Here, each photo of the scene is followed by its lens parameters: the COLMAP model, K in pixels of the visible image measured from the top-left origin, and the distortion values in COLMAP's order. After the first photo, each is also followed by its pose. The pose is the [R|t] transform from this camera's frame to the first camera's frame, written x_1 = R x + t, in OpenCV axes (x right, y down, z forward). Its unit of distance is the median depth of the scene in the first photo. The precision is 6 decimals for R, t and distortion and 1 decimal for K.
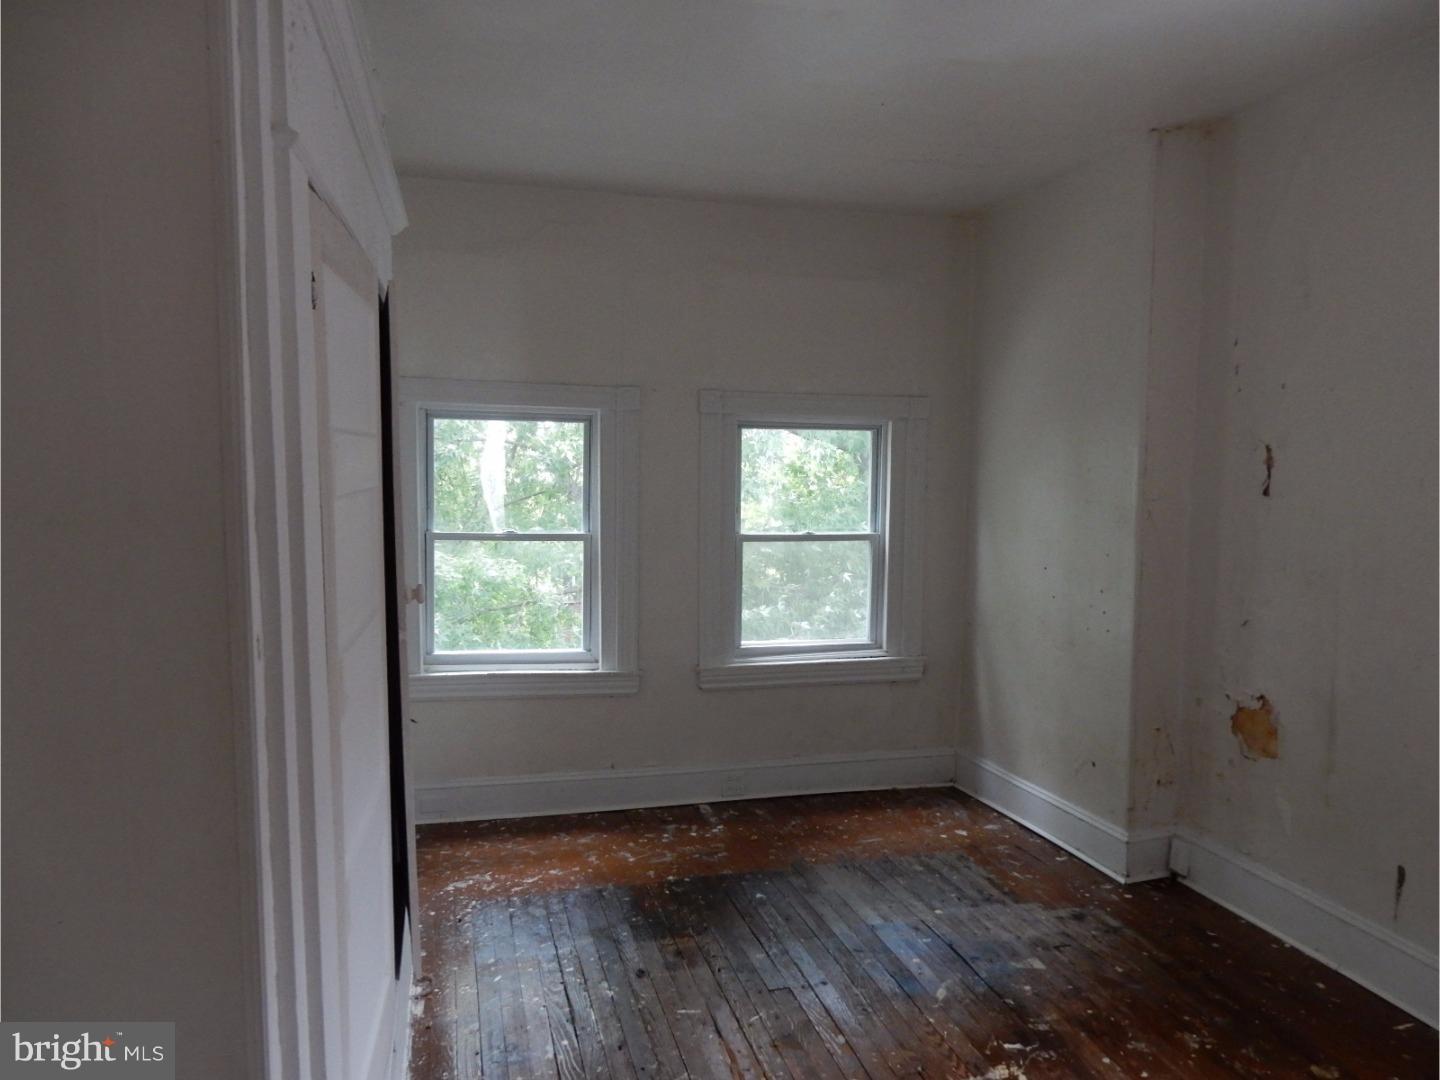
lens RADIAL K [[1058.3, 0, 766.3], [0, 1058.3, 536.2], [0, 0, 1]] dist [-0.002830, -0.004350]
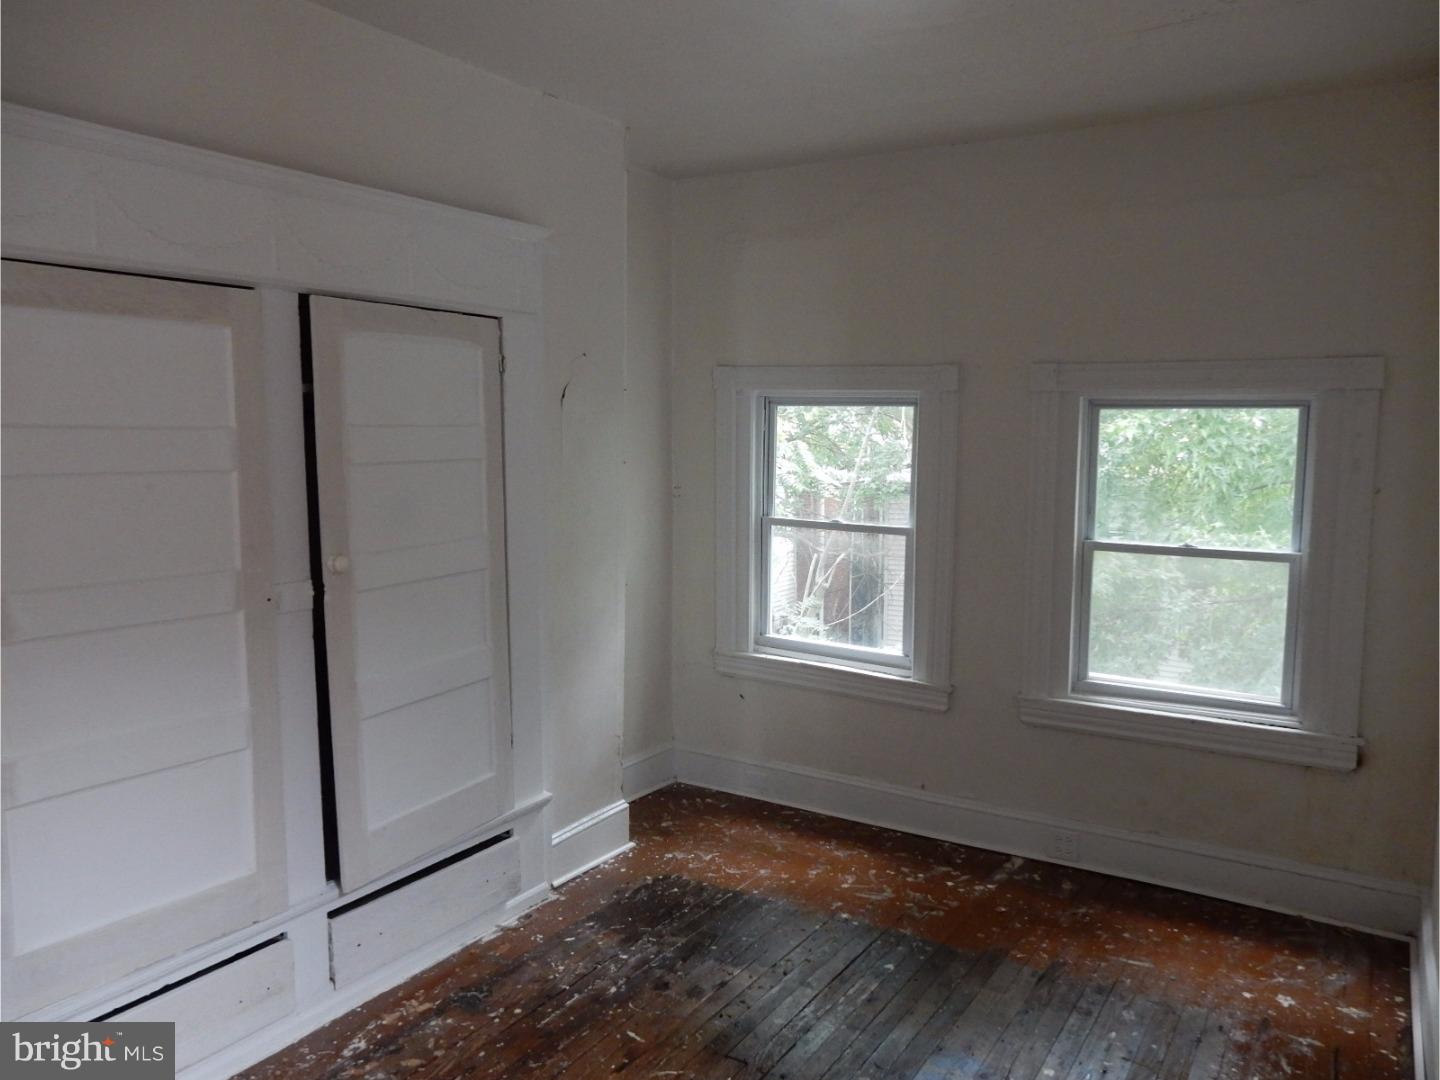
lens RADIAL K [[1058.3, 0, 720.4], [0, 1058.3, 543.1], [0, 0, 1]] dist [-0.002830, -0.004350]
pose [[0.679804, 0.067833, -0.730251, 0.384236], [-0.059430, 0.997534, 0.037337, -0.013622], [0.730982, 0.018017, 0.682158, 0.254457]]
